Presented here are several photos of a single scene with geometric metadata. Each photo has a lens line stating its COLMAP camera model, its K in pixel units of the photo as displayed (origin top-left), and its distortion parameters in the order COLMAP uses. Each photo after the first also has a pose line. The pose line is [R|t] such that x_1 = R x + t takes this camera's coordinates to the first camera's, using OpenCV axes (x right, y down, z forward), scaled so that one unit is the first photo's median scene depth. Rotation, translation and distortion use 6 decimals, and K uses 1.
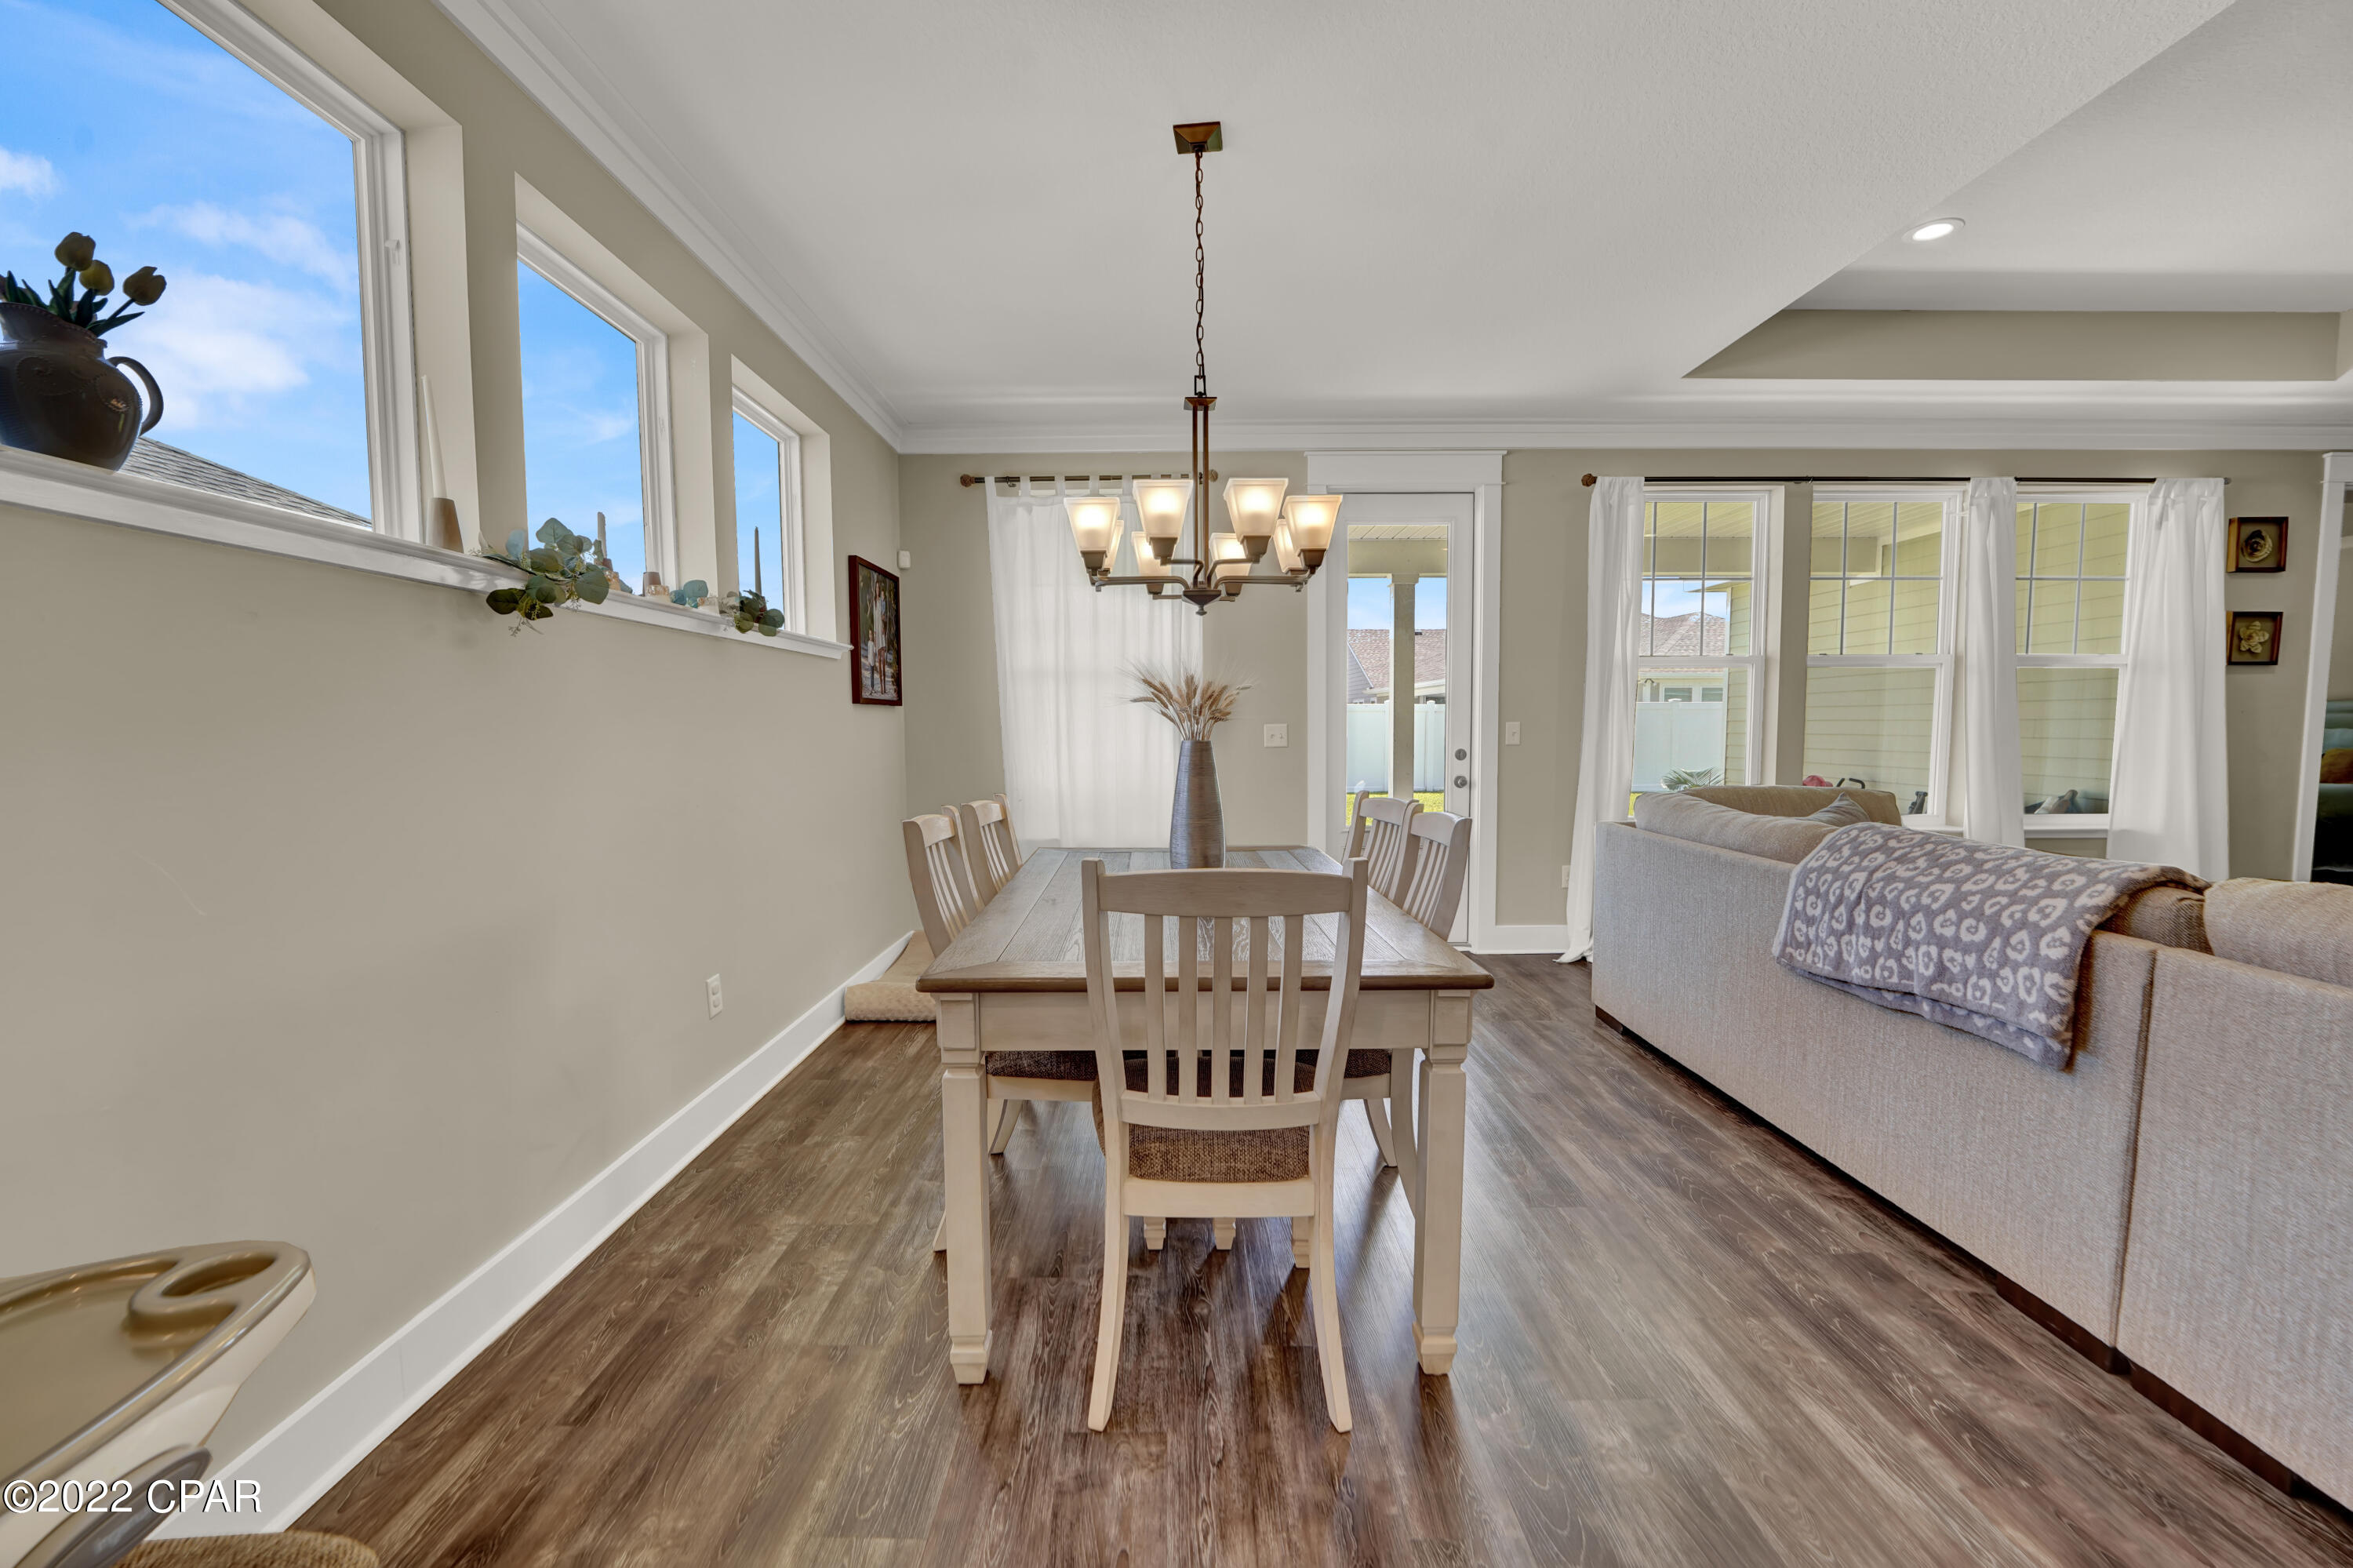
lens RADIAL K [[958.1, 0, 1162.9], [0, 958.1, 797.3], [0, 0, 1]] dist [-0.032501, 0.005048]
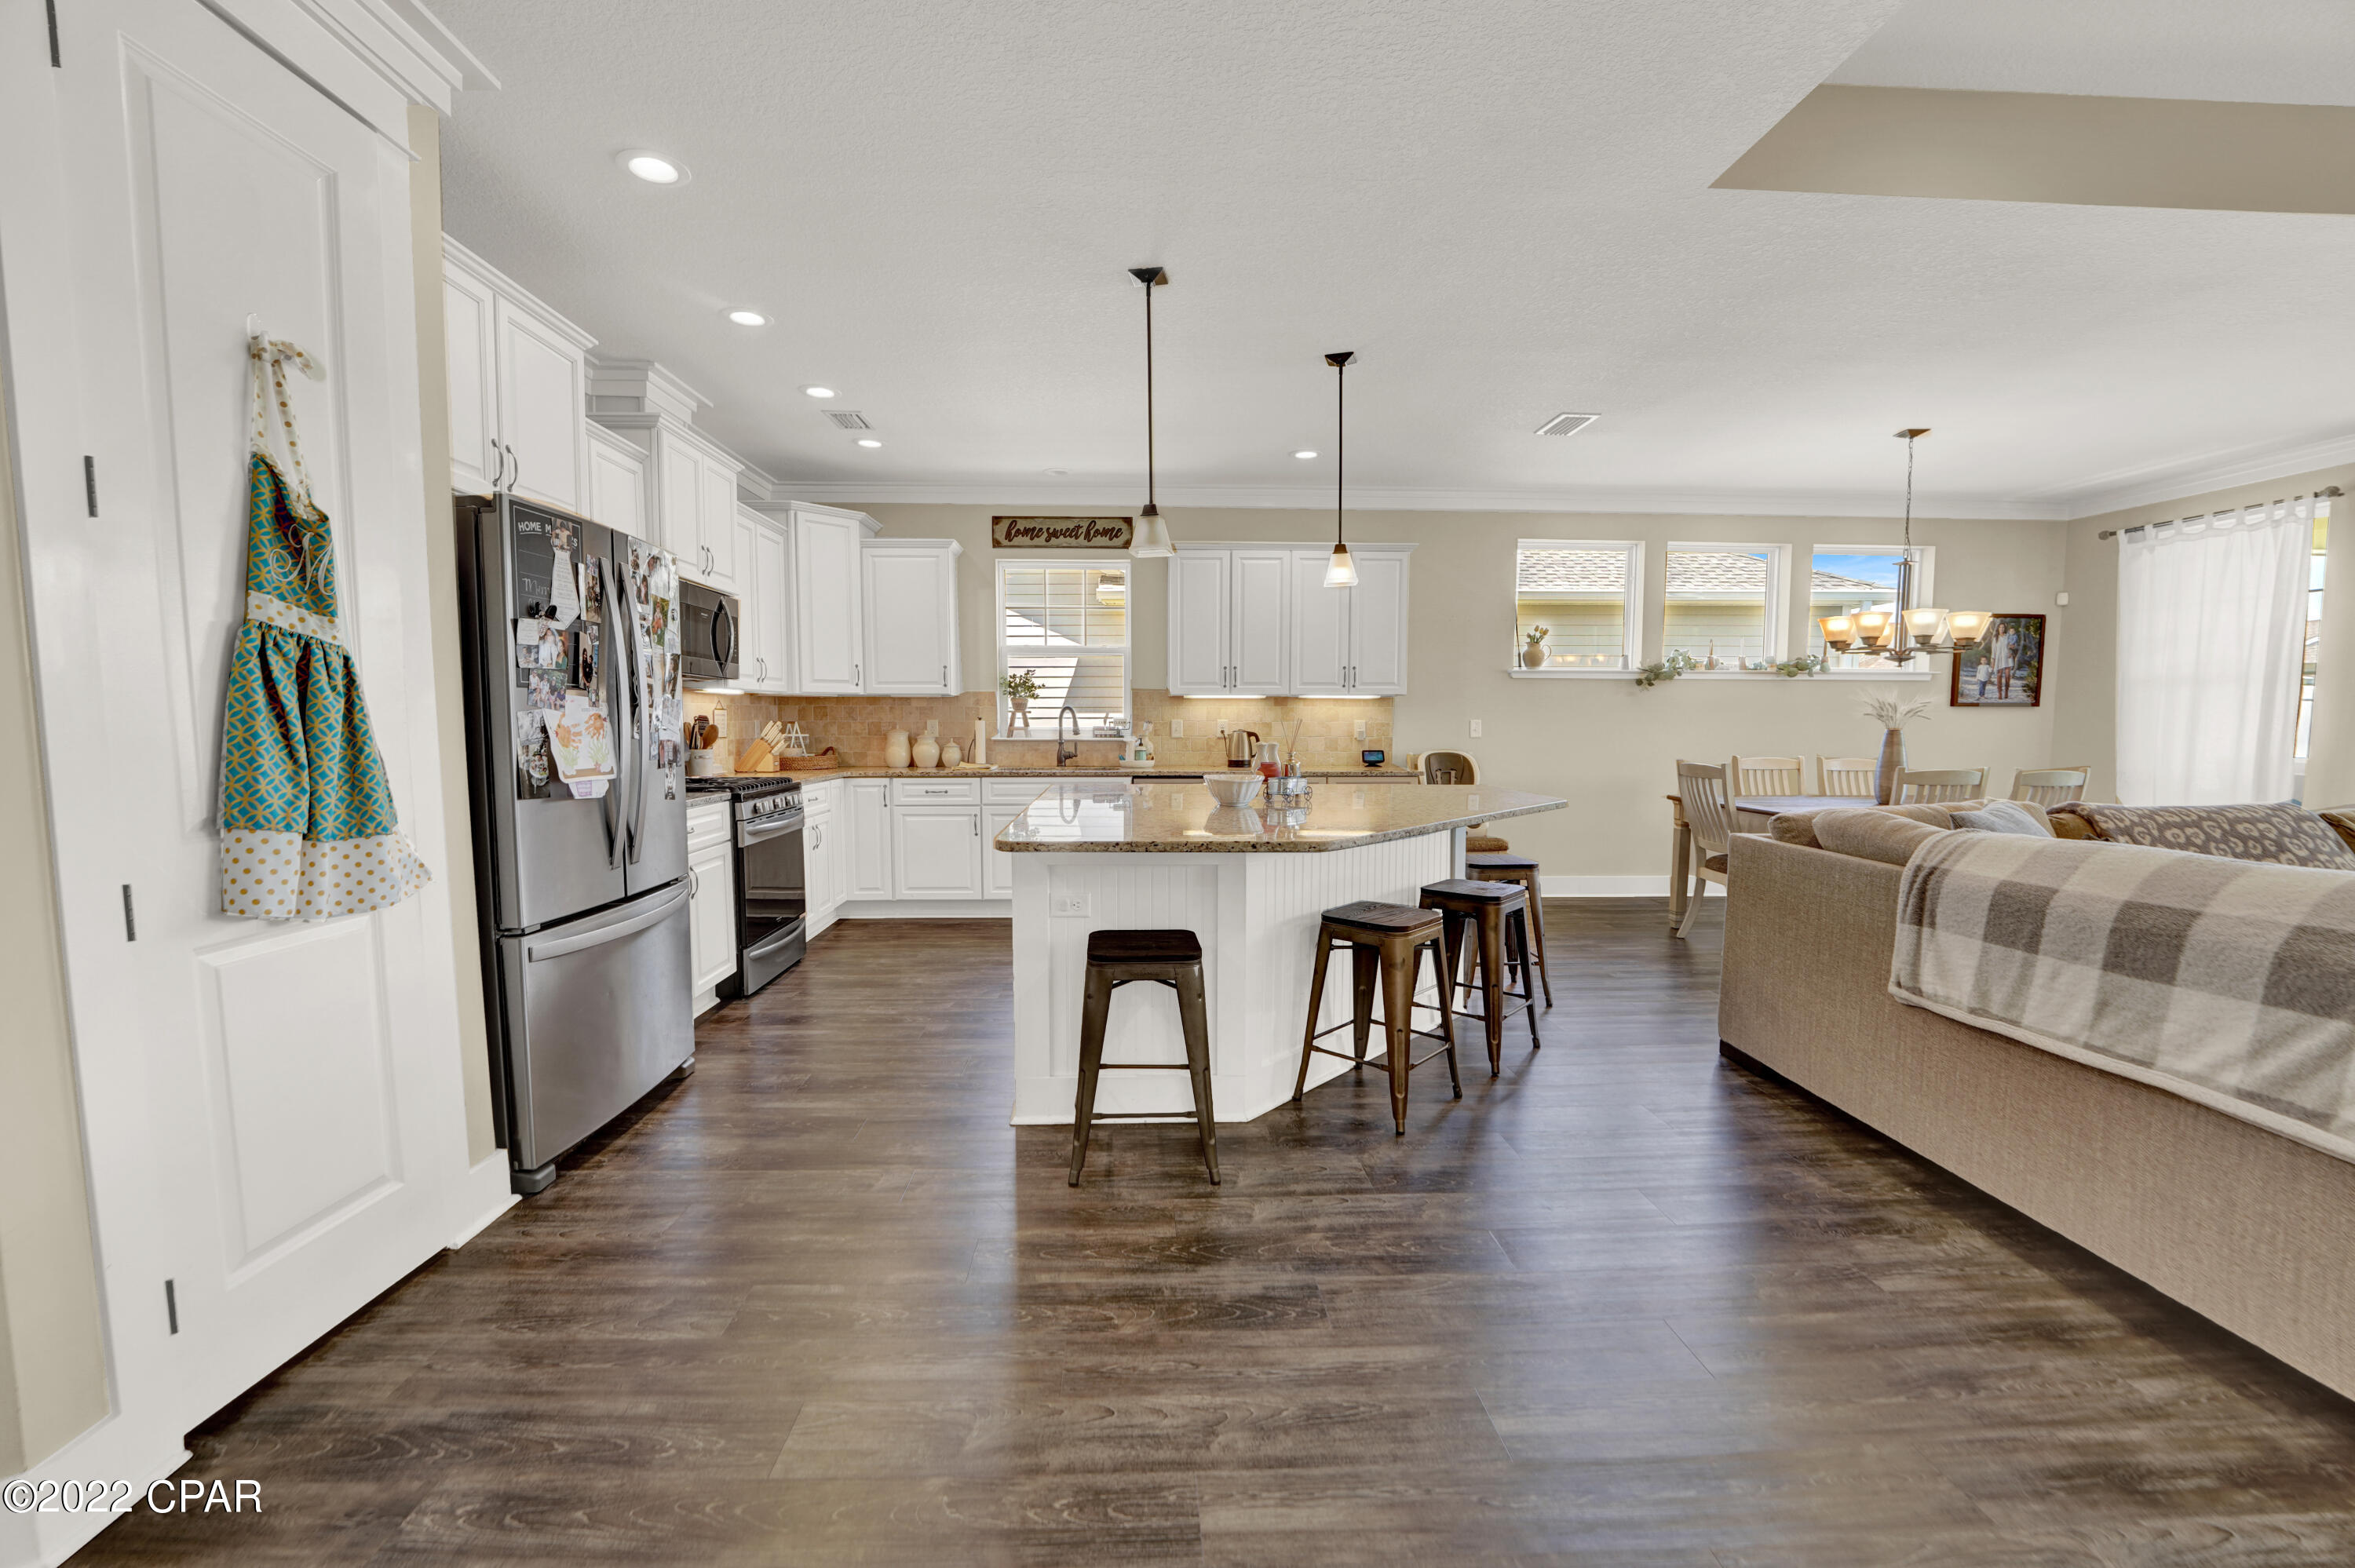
lens RADIAL K [[964.3, 0, 1164.5], [0, 964.3, 795.8], [0, 0, 1]] dist [-0.021354, 0.000869]
pose [[0.046489, 0.088094, -0.995027, 2.269905], [-0.076955, 0.993459, 0.084360, 0.031535], [0.995950, 0.072650, 0.052964, -0.715118]]
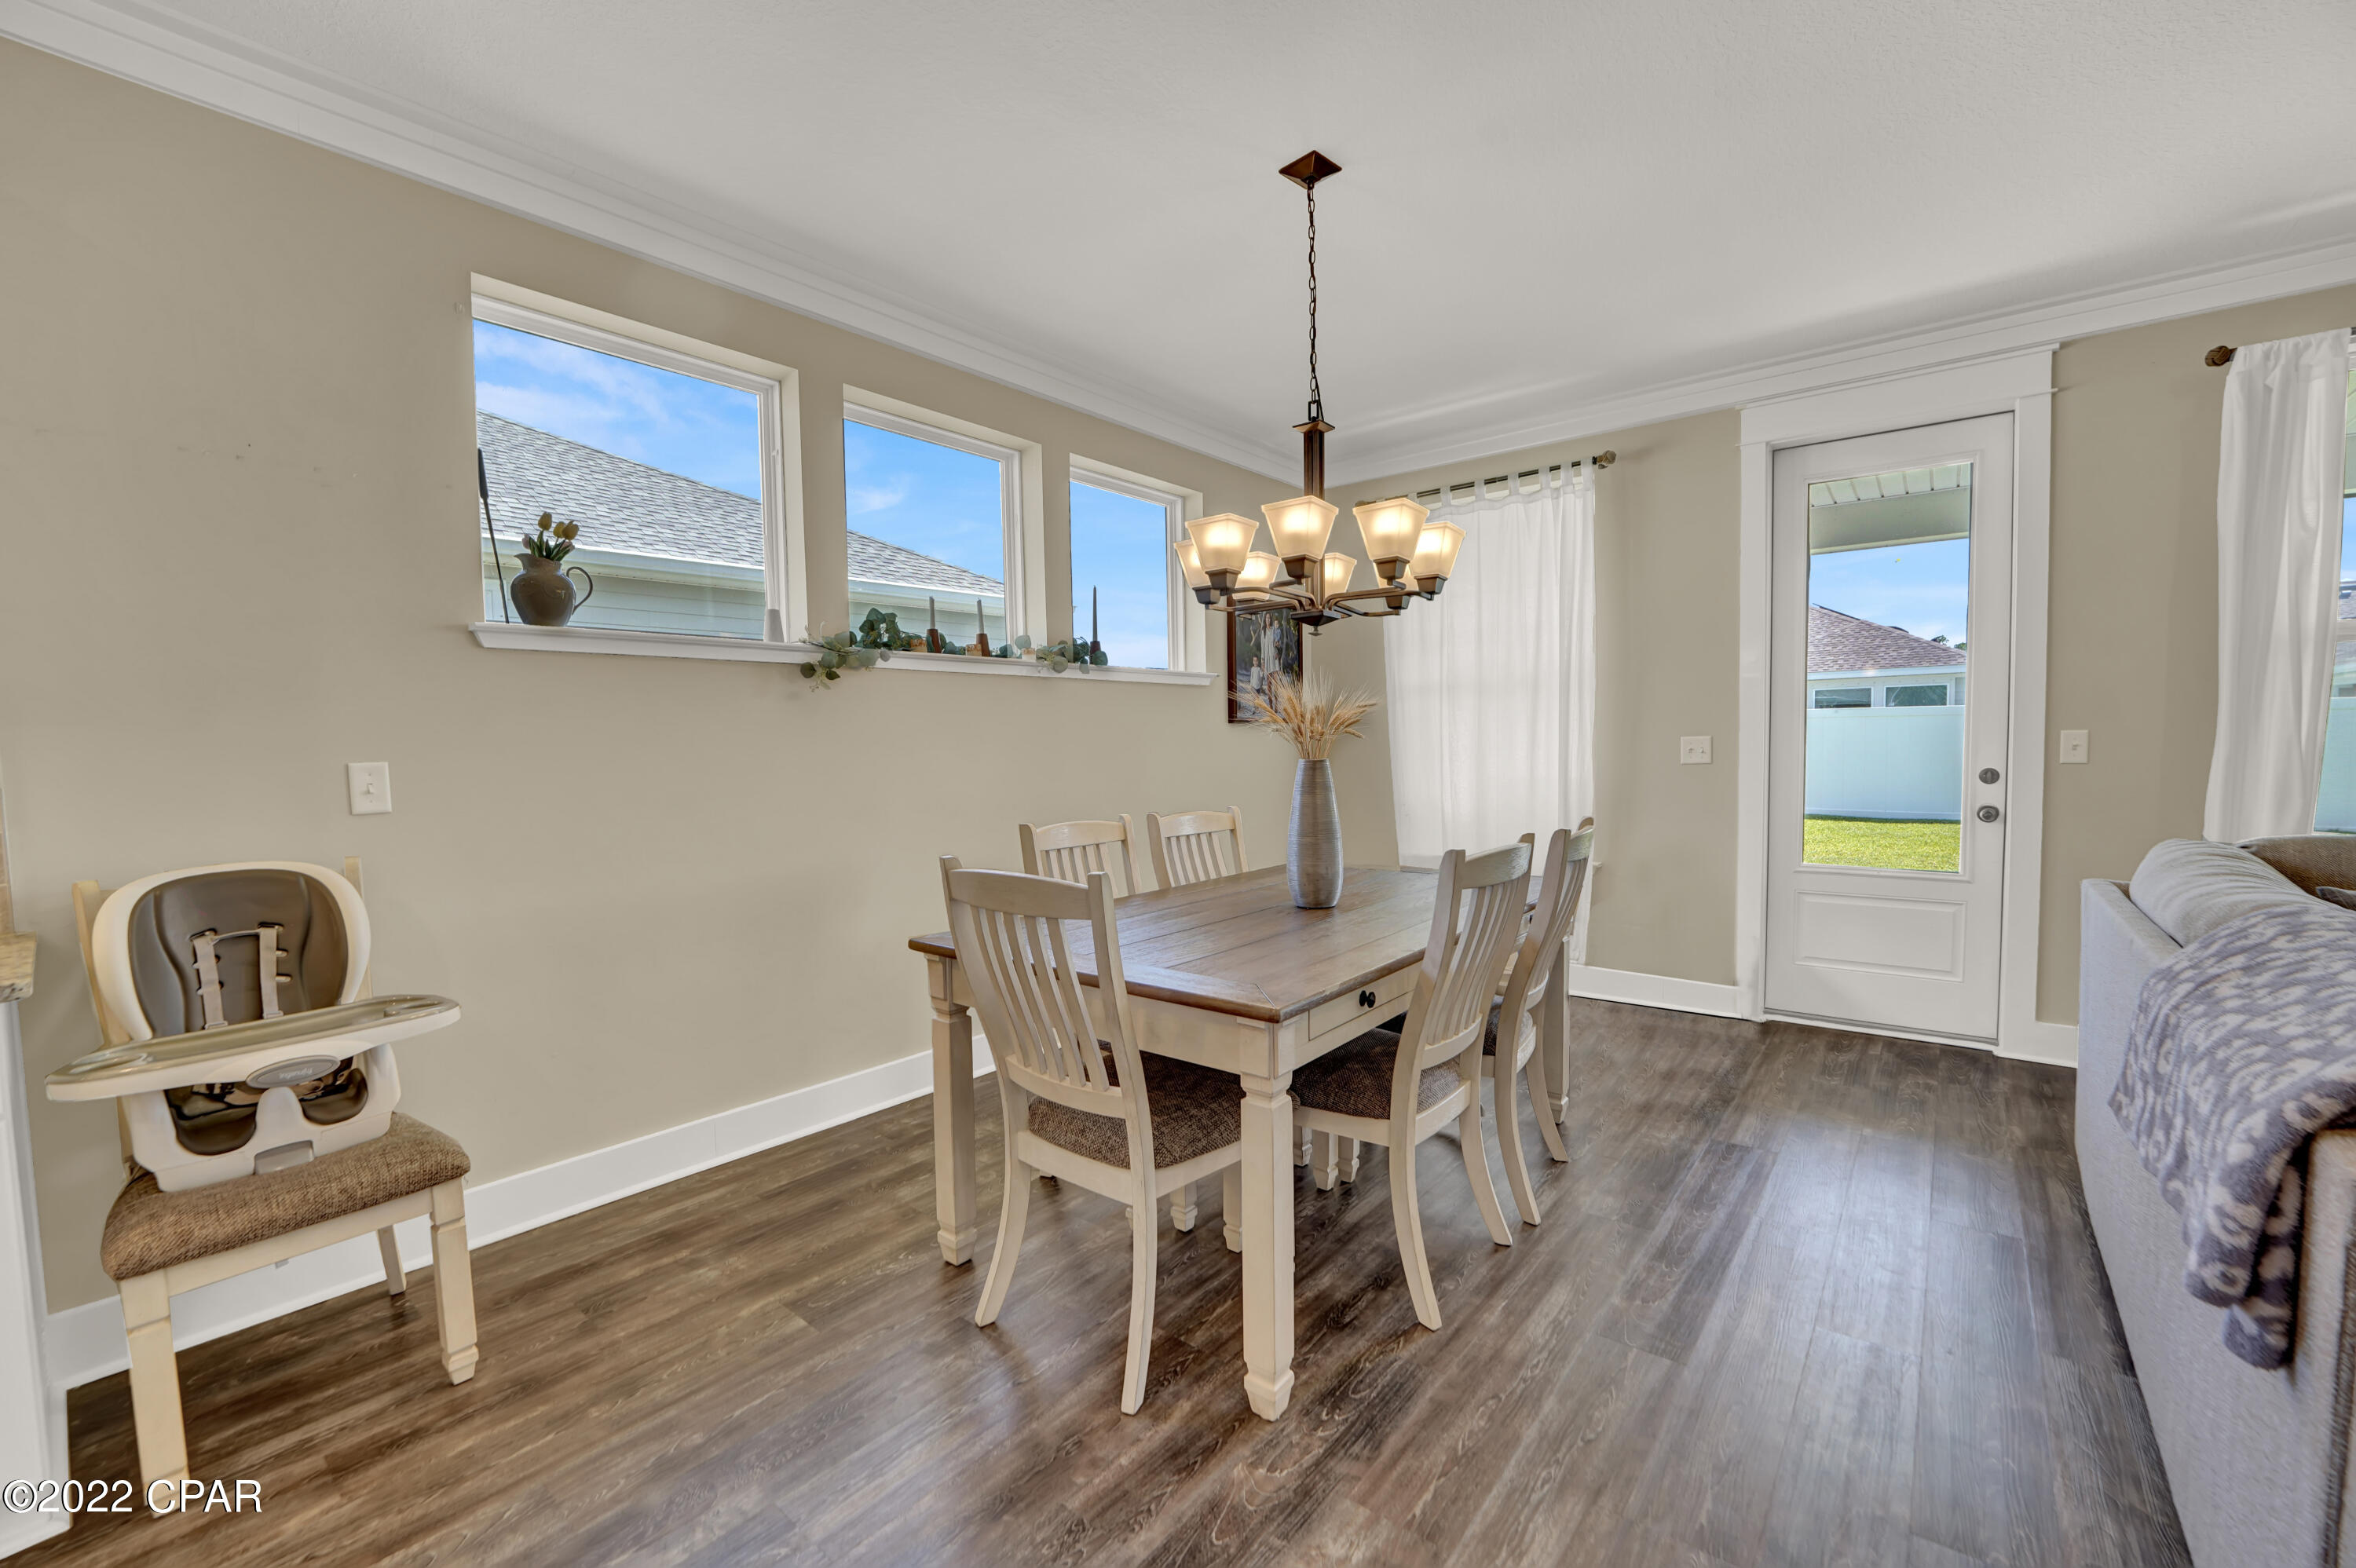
lens RADIAL K [[959.2, 0, 1164.4], [0, 959.2, 797.4], [0, 0, 1]] dist [-0.032501, 0.005048]
pose [[0.773422, 0.028067, -0.633270, 0.641648], [-0.035263, 0.999377, 0.001227, -0.017614], [0.632910, 0.021382, 0.773930, 0.135462]]
